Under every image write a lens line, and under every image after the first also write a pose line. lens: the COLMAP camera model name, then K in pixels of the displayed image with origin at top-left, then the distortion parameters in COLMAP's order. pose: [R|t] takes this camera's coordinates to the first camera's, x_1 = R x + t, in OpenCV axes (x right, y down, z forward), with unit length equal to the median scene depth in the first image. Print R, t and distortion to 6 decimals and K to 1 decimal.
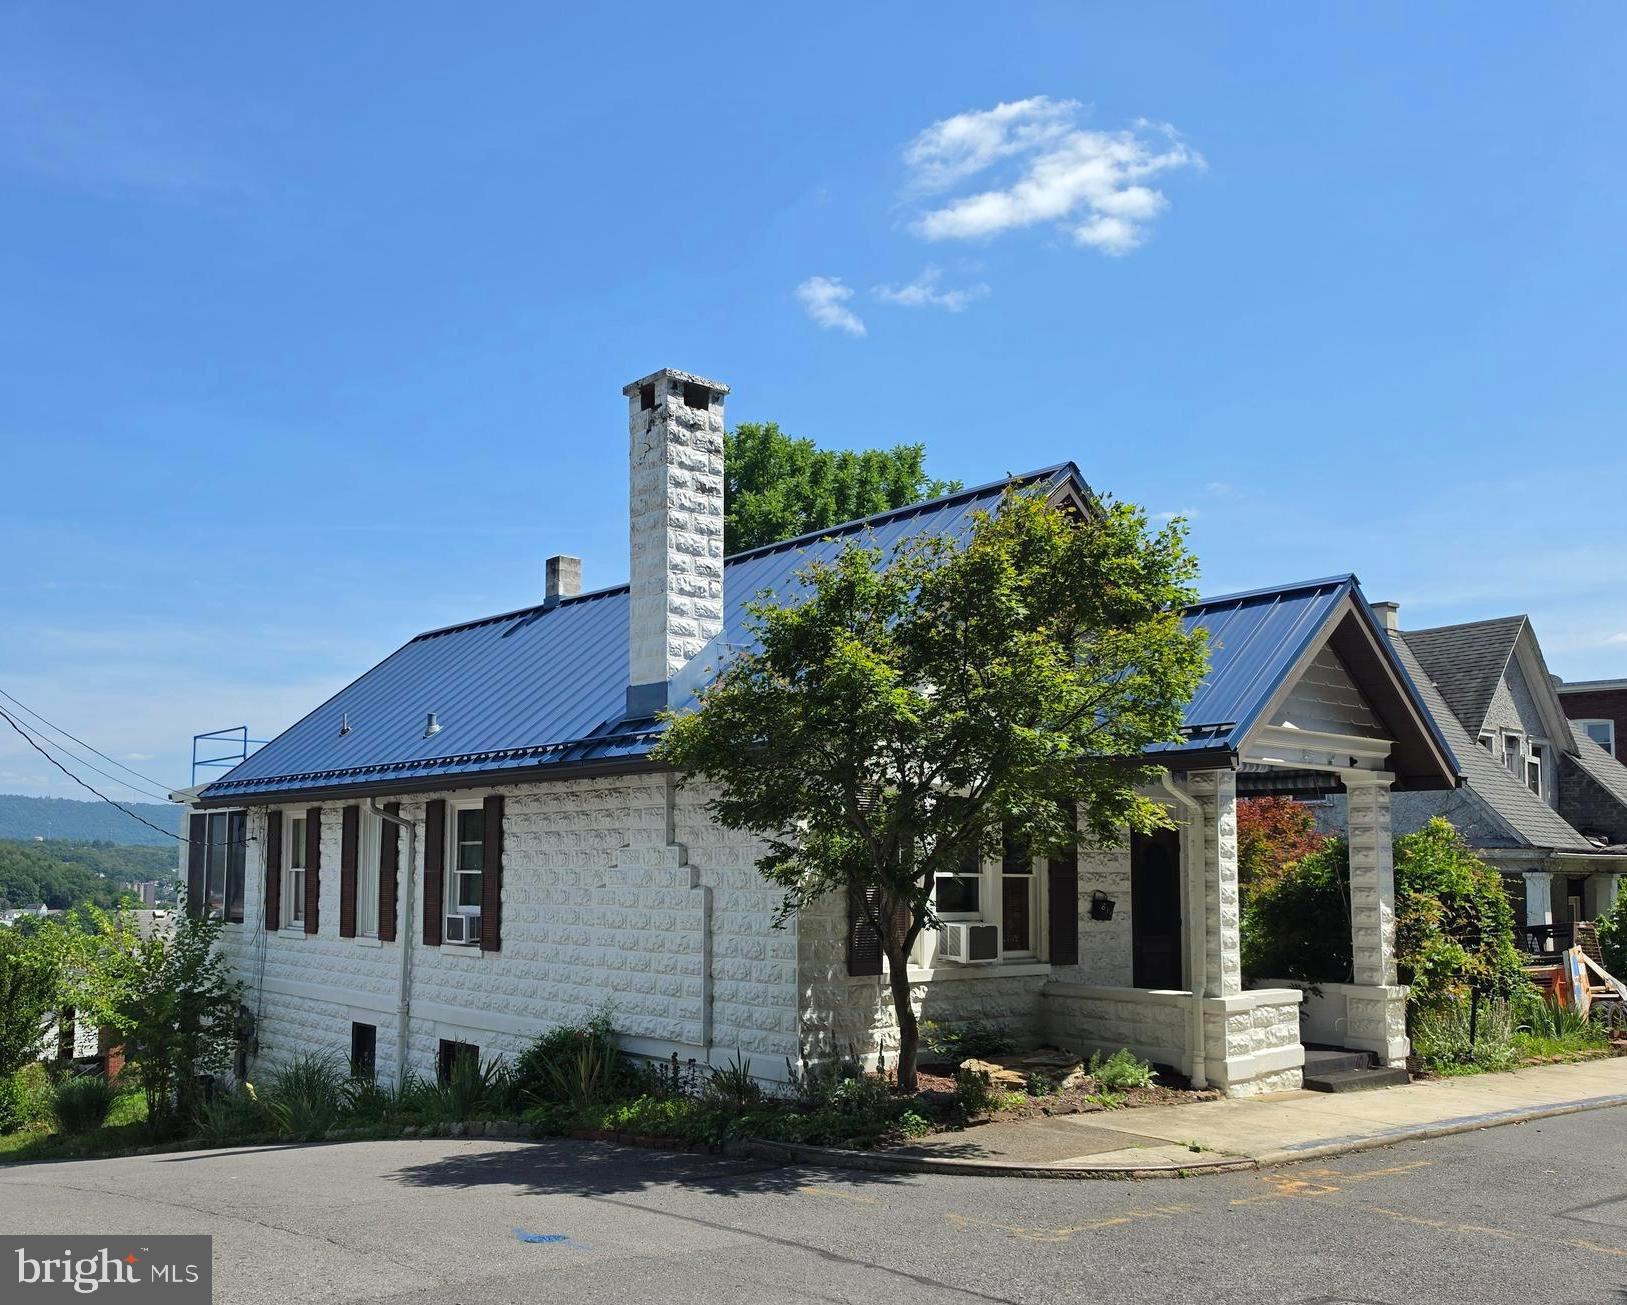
lens RADIAL K [[1549.8, 0, 721.4], [0, 1549.8, 749.4], [0, 0, 1]] dist [0.039378, 0.000000]
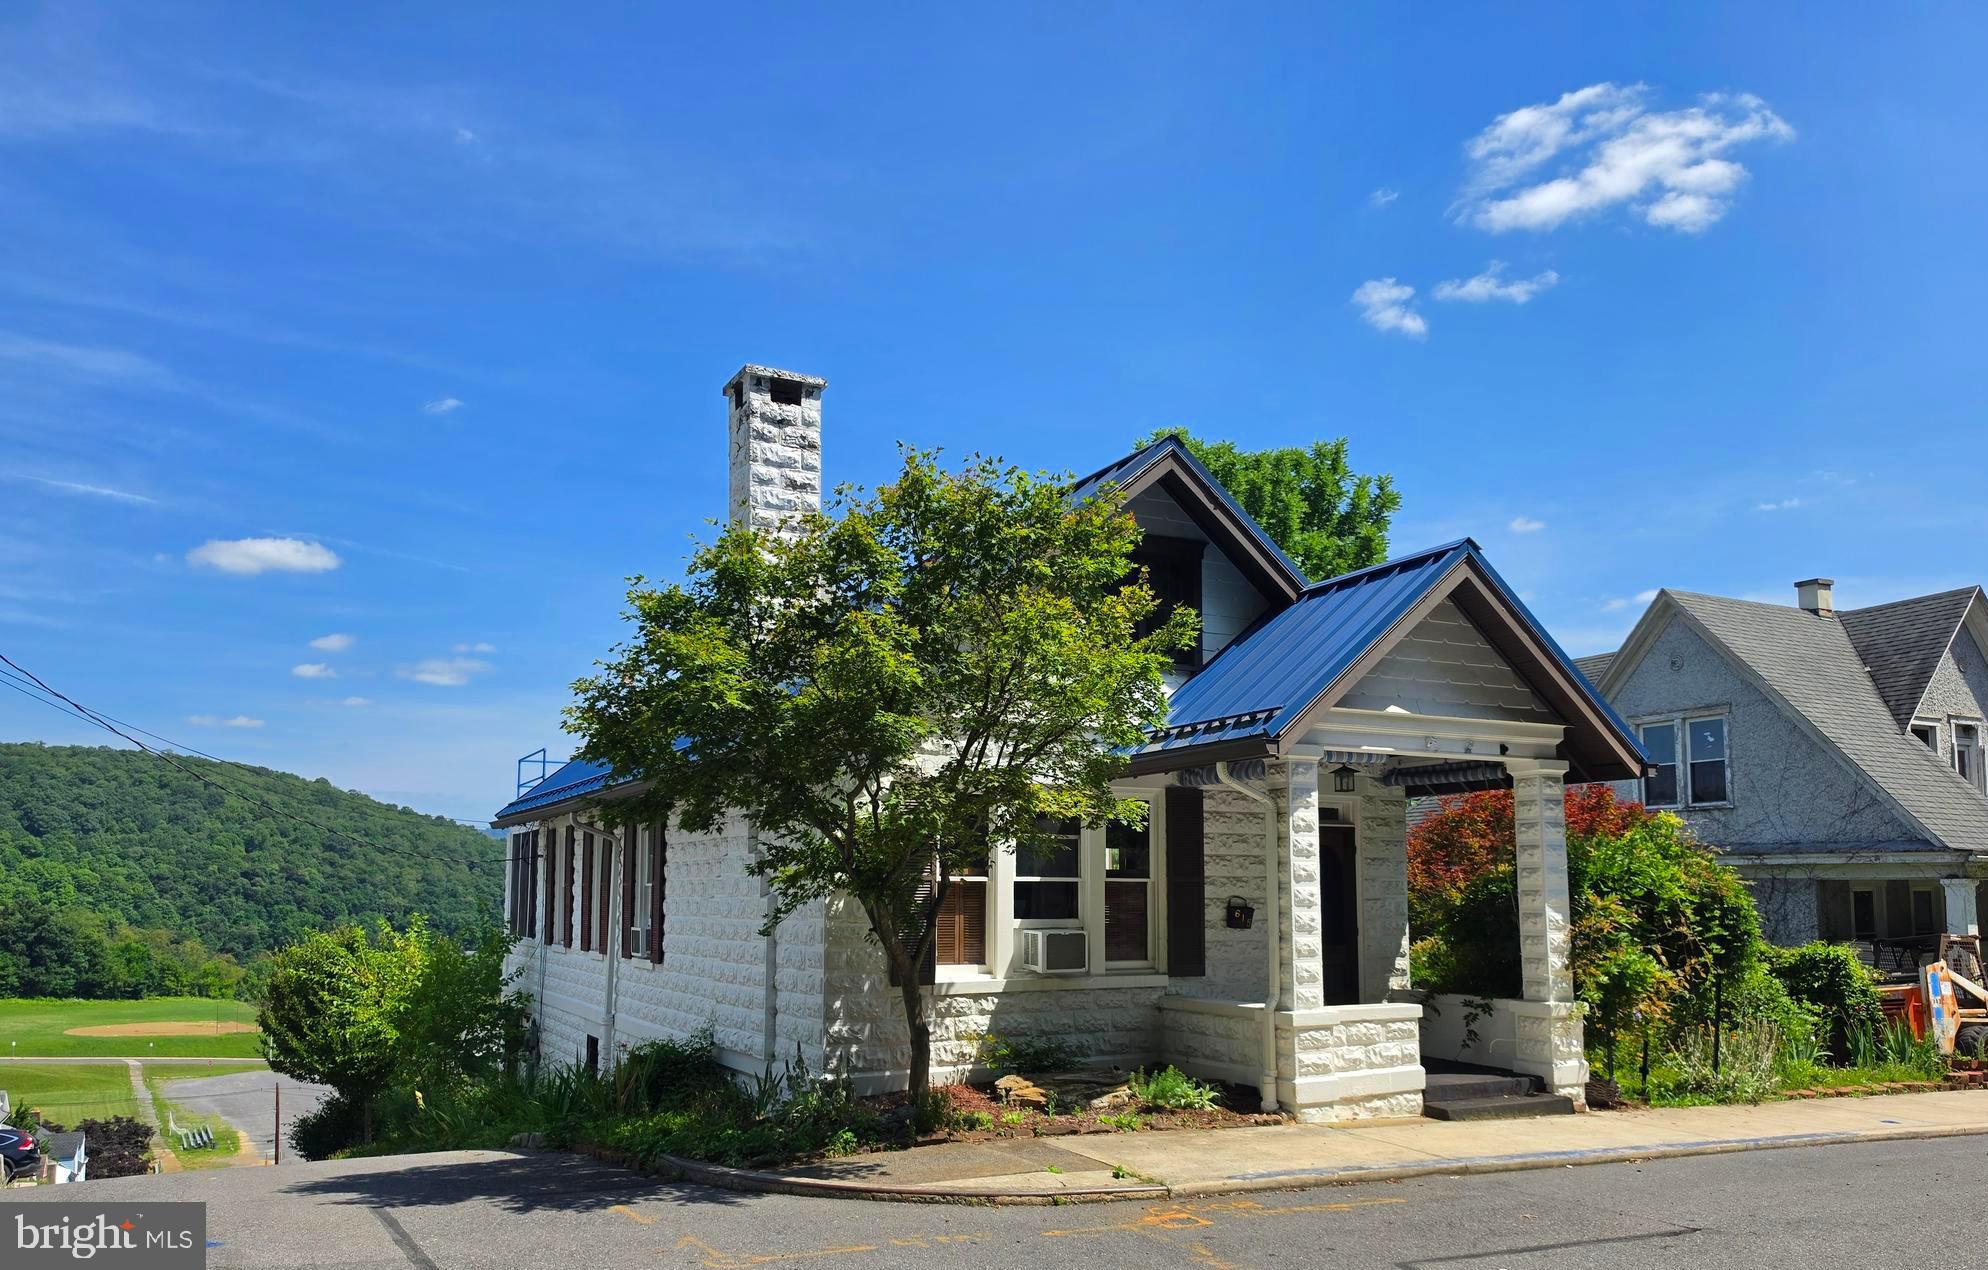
lens RADIAL K [[1550.9, 0, 1000.5], [0, 1550.9, 745.1], [0, 0, 1]] dist [0.050811, -0.016128]
pose [[0.981403, -0.025904, -0.190205, 0.298165], [0.022550, 0.999550, -0.019780, 0.017055], [0.190632, 0.015123, 0.981545, 0.070374]]
